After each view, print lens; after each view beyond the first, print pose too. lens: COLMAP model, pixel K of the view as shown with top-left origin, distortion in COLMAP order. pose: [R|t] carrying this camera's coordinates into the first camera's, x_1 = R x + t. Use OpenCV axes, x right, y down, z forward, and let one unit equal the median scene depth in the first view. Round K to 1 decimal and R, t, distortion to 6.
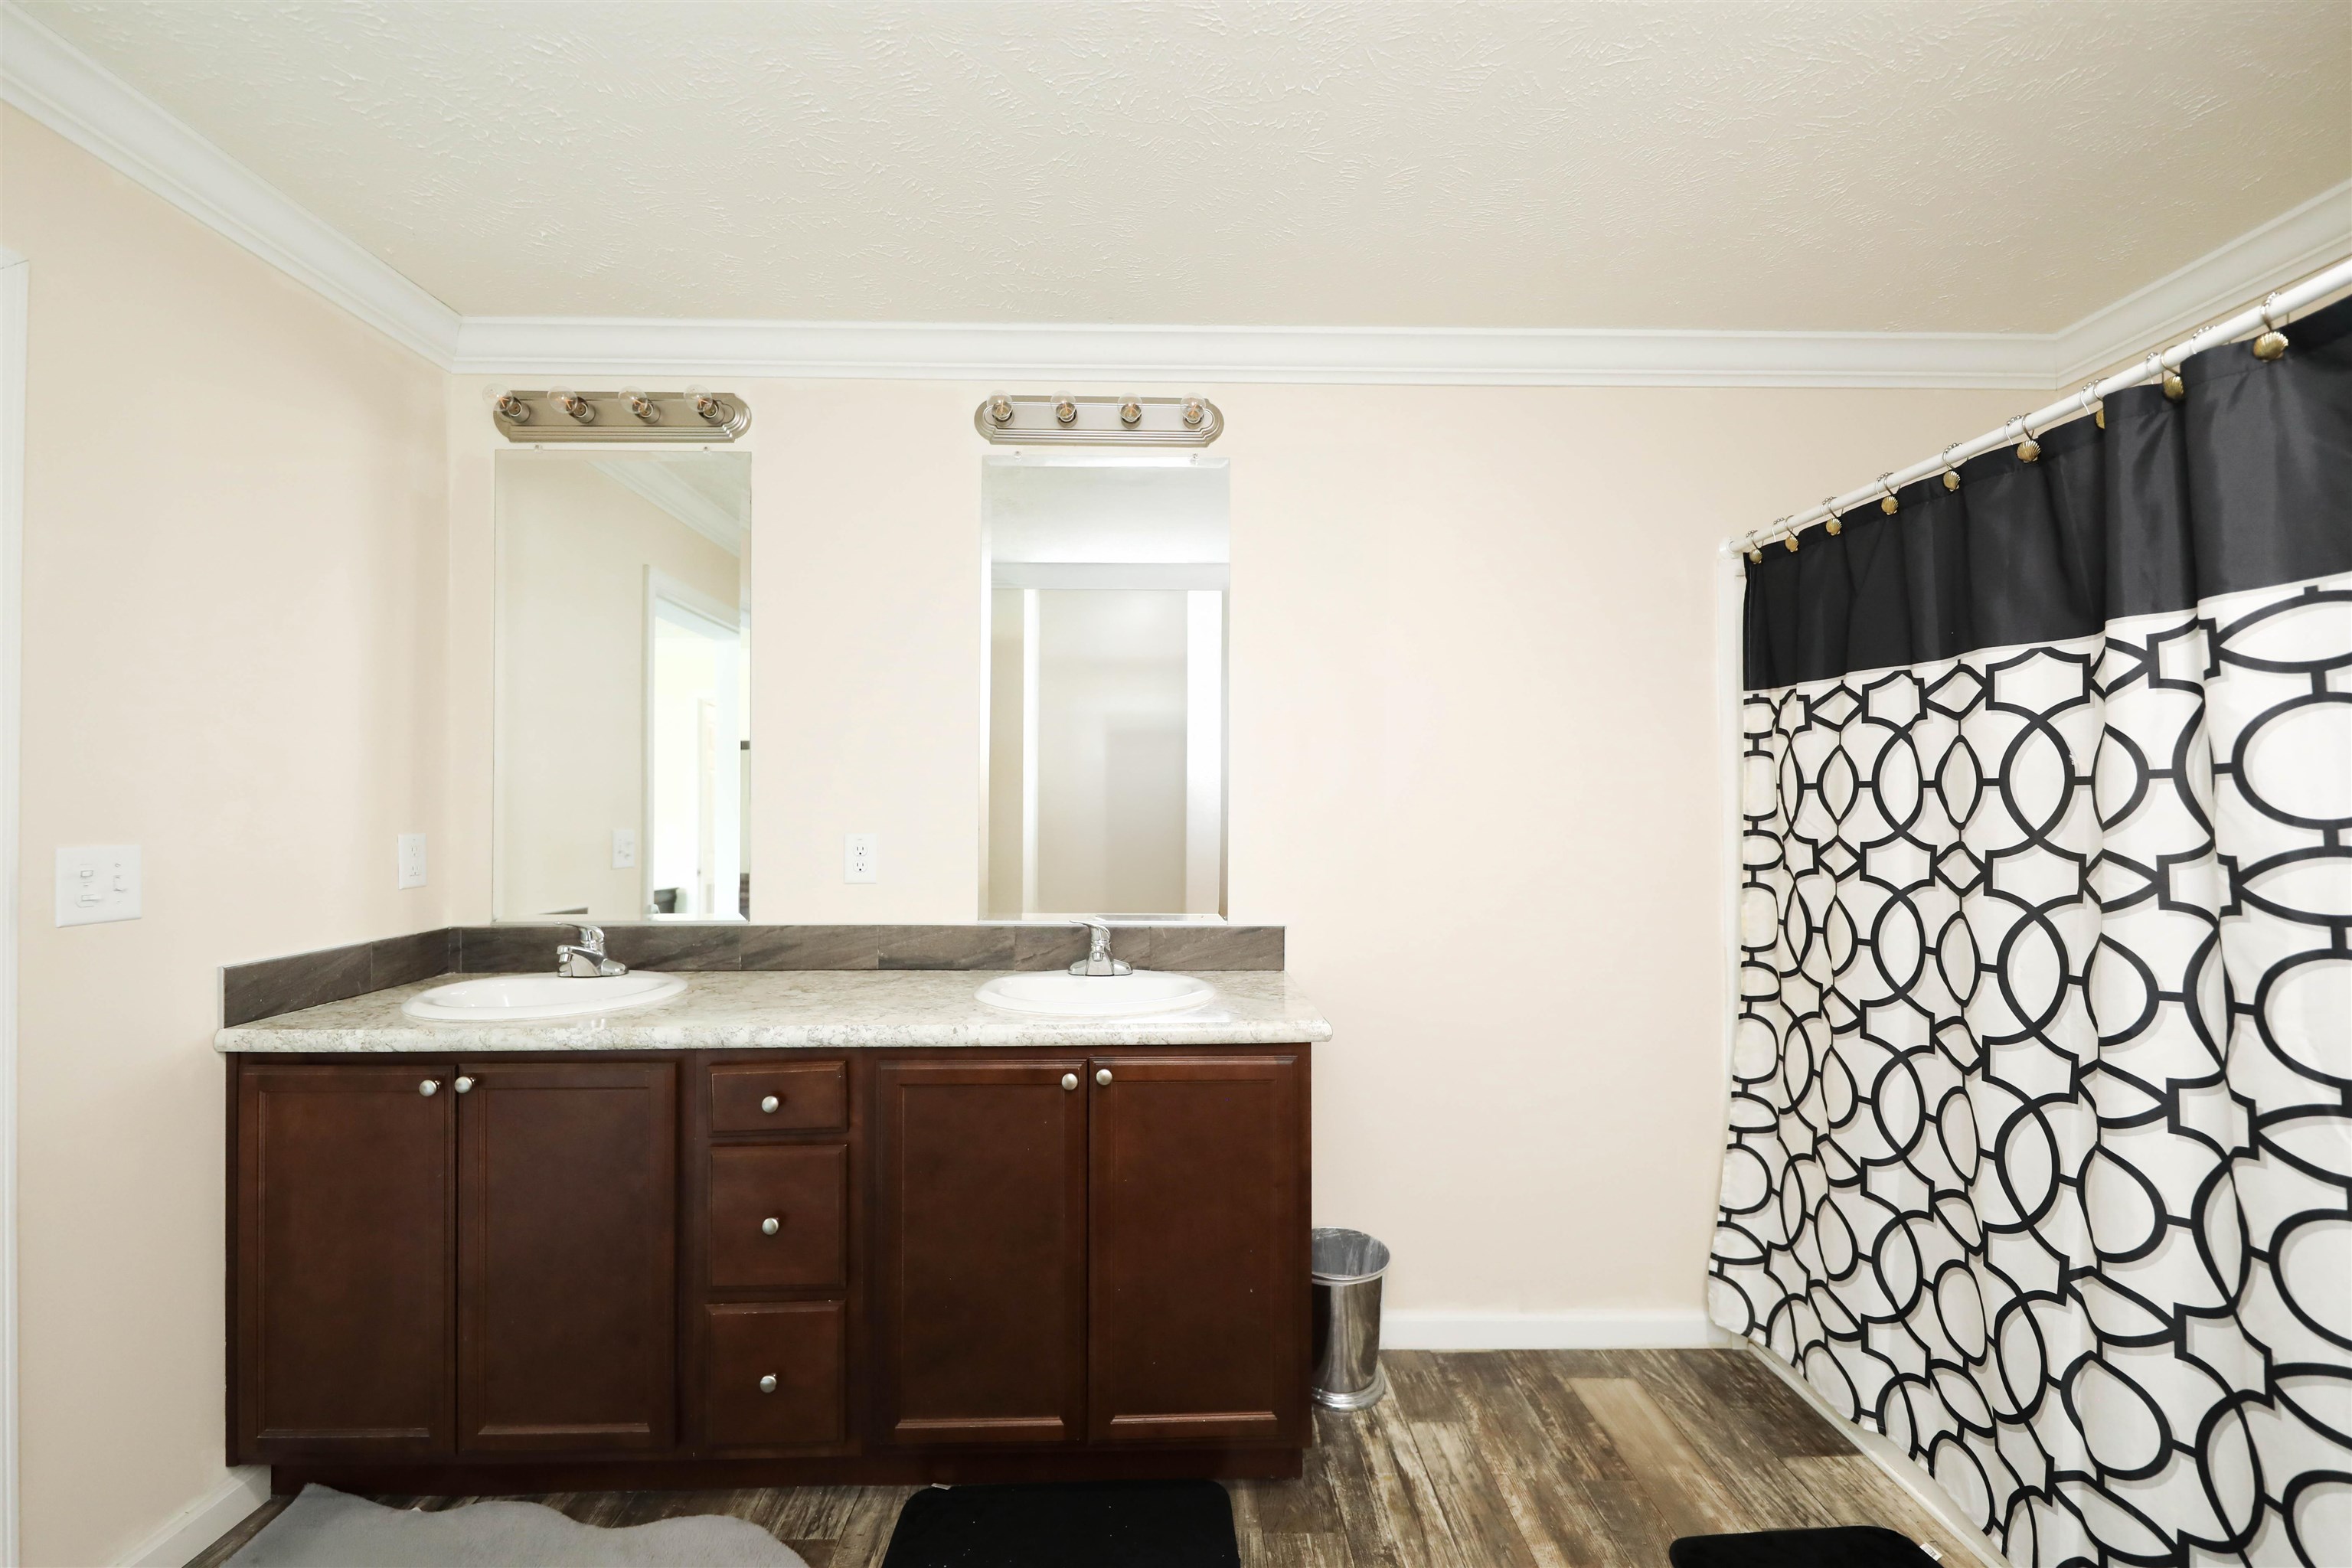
lens RADIAL K [[973.9, 0, 1183.3], [0, 973.9, 801.4], [0, 0, 1]] dist [0.007554, -0.000780]
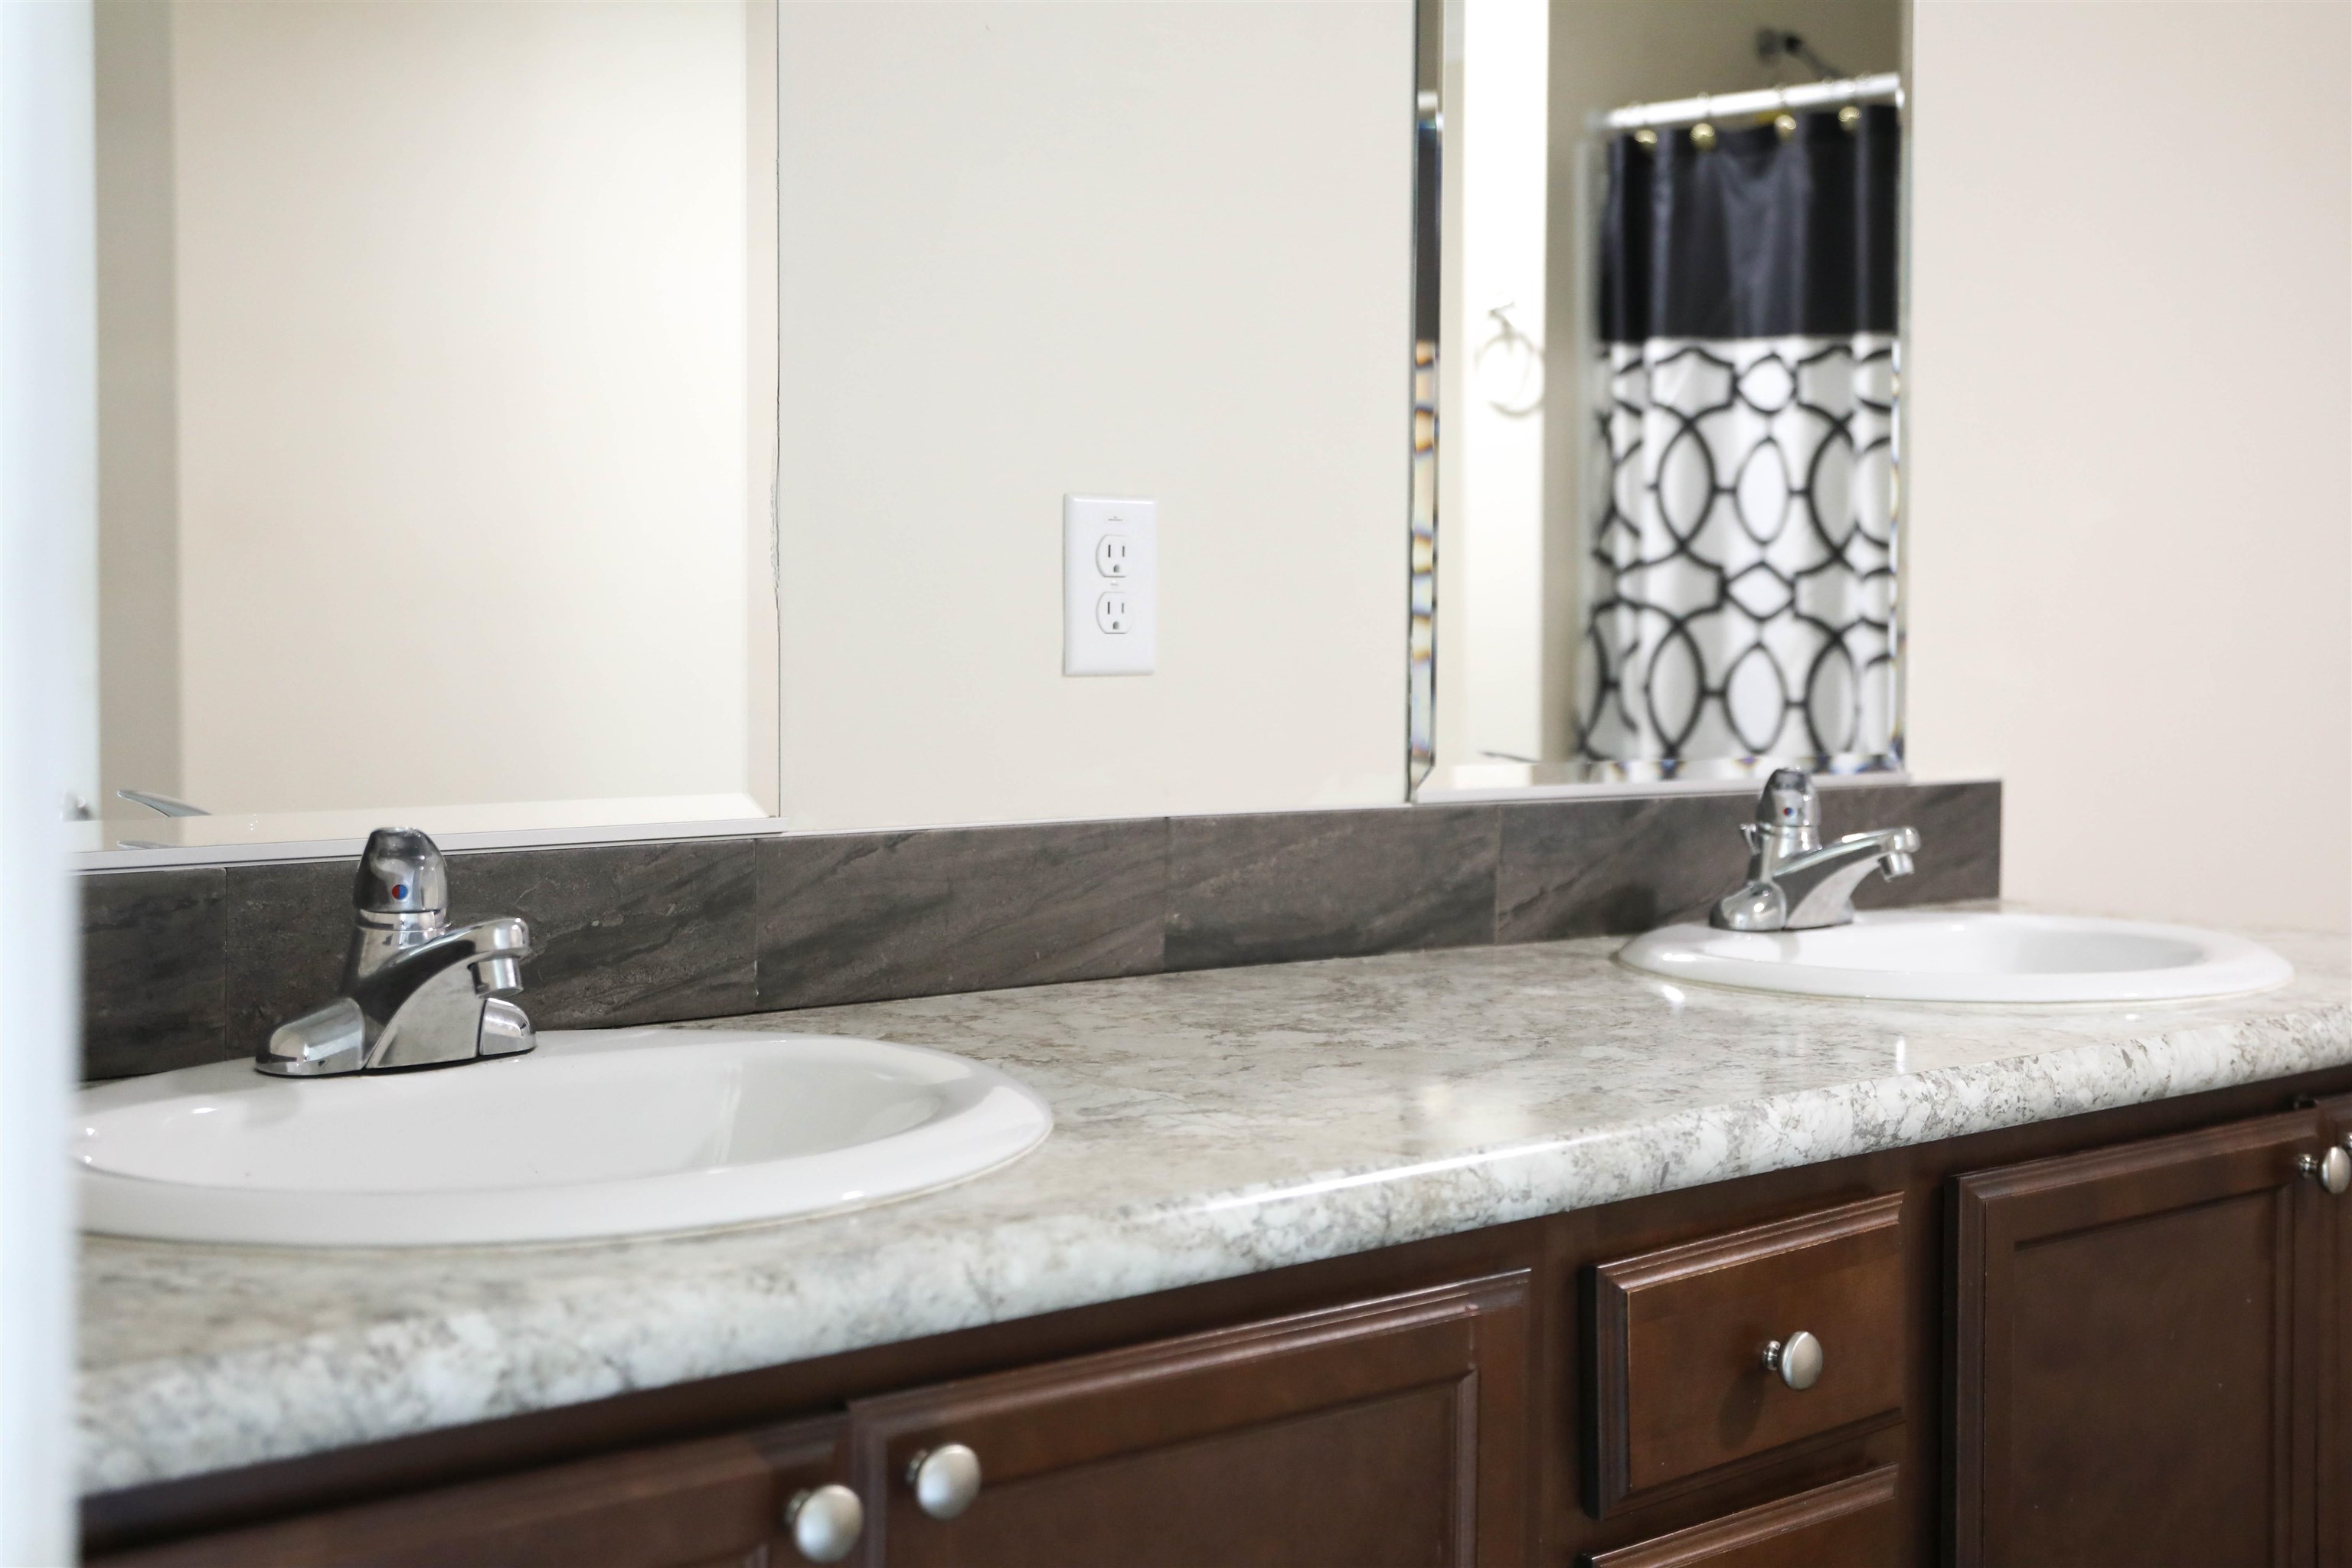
lens RADIAL K [[2755.2, 0, 1196.0], [0, 2755.2, 767.5], [0, 0, 1]] dist [0.047033, 0.000000]
pose [[0.787644, -0.027511, 0.615516, -0.812906], [-0.007147, 0.998527, 0.053776, 0.068181], [-0.616089, -0.046756, 0.786288, 0.353371]]
